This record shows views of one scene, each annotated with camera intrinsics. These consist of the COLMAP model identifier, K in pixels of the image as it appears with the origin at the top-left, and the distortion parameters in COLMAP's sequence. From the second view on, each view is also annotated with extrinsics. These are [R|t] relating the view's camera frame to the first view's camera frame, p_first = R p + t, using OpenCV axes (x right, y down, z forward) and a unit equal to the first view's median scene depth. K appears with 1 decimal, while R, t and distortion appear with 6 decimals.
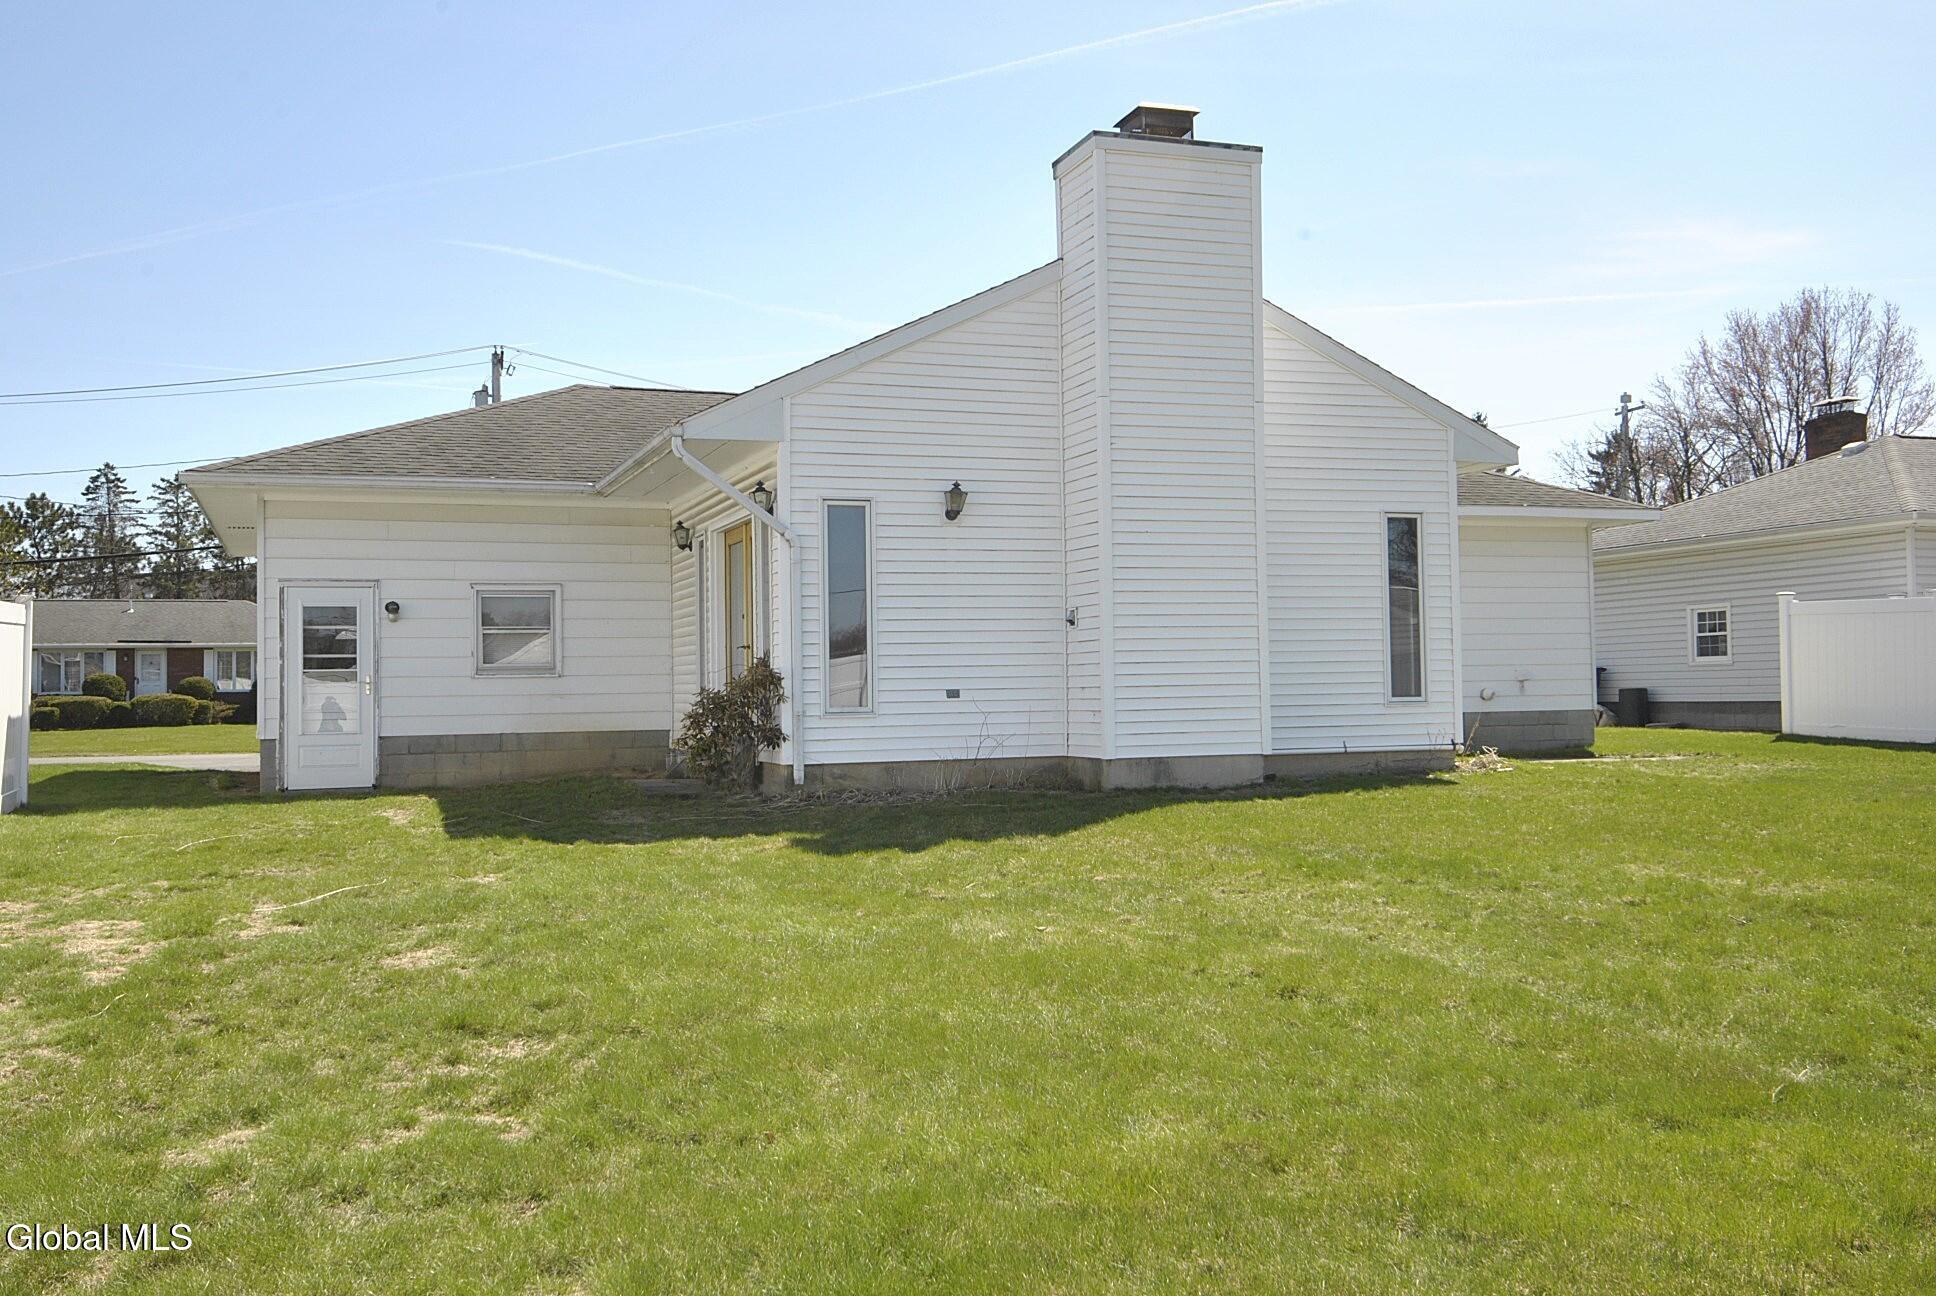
lens RADIAL K [[1794.8, 0, 968.0], [0, 1794.8, 648.0], [0, 0, 1]] dist [0.093092, 0.000273]
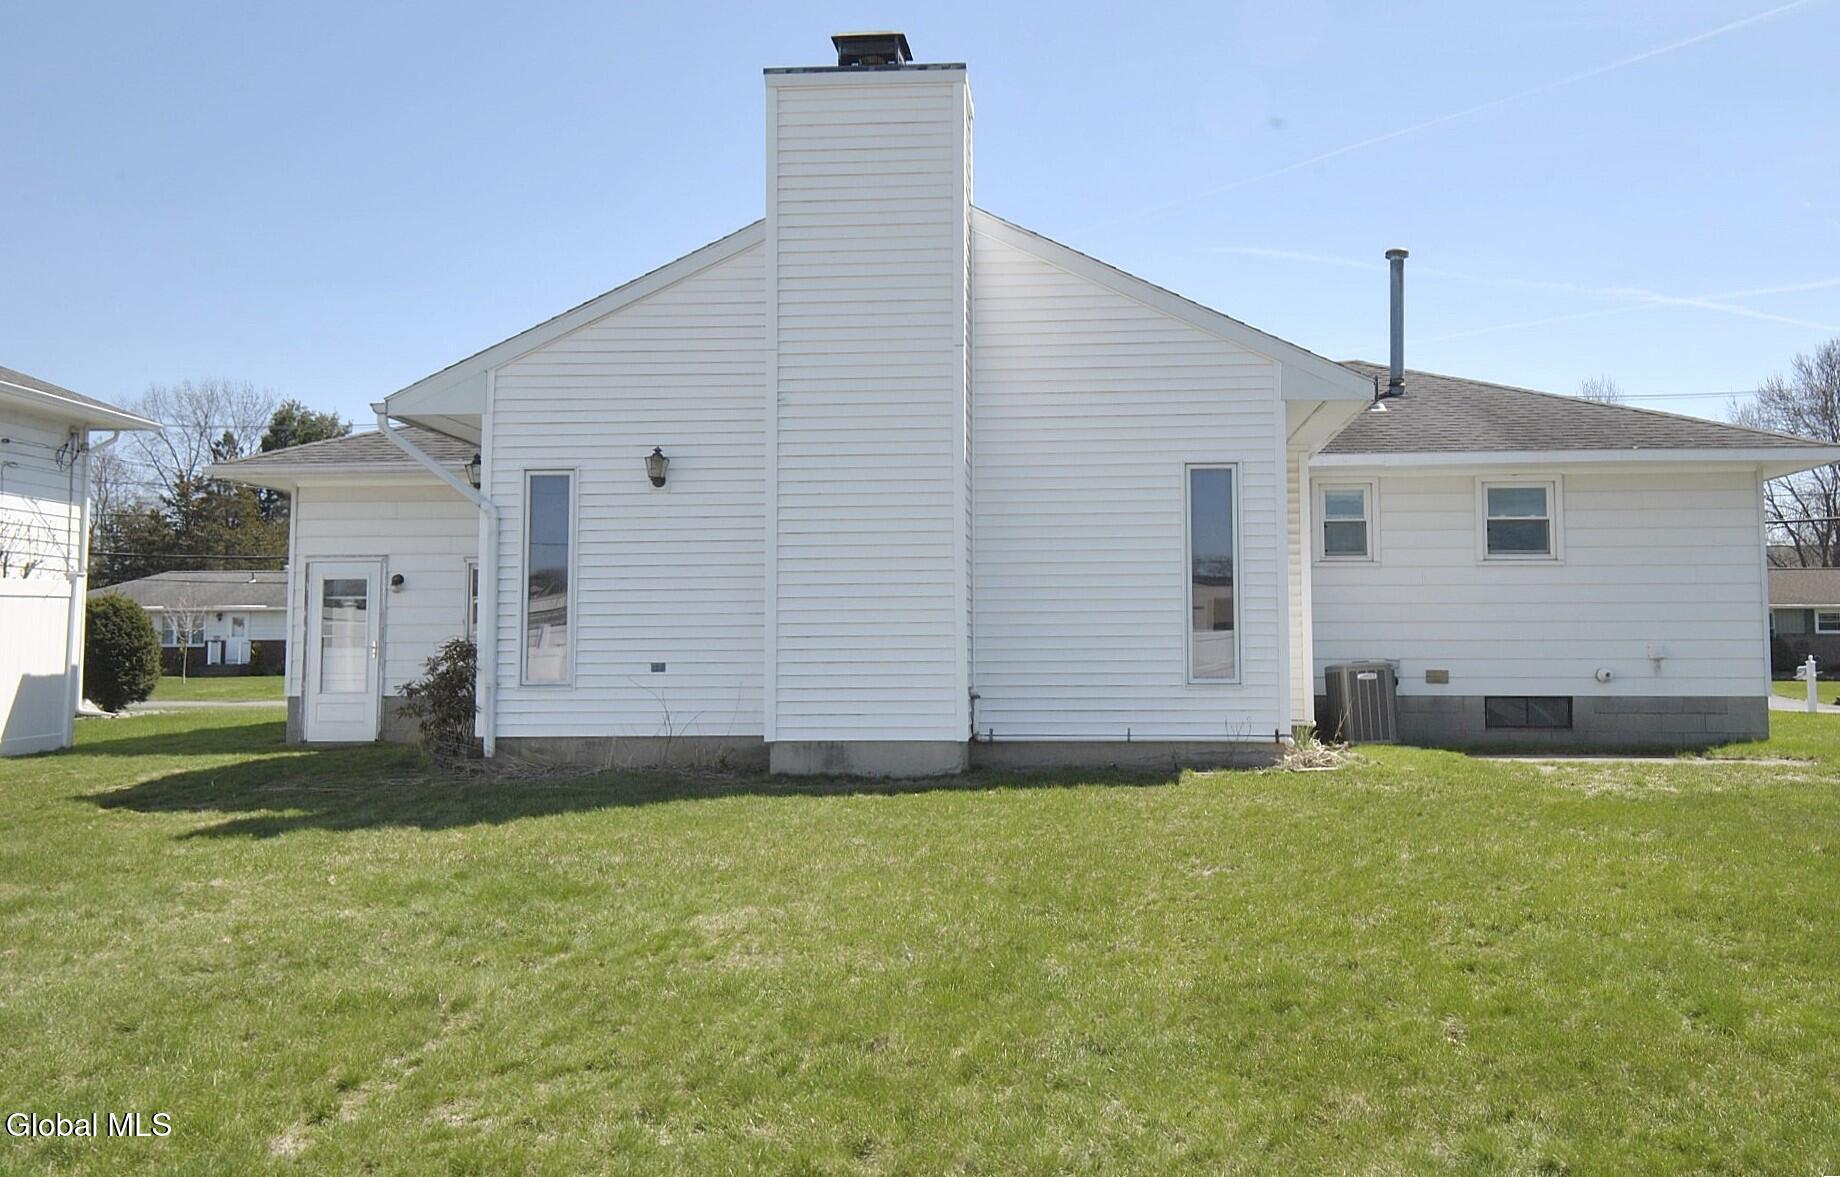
lens RADIAL K [[1672.0, 0, 921.5], [0, 1672.0, 564.2], [0, 0, 1]] dist [0.060972, -0.000351]
pose [[0.909543, -0.009558, -0.415499, 0.492670], [-0.001872, 0.999631, -0.027093, -0.005735], [0.415605, 0.025420, 0.909190, 0.243232]]
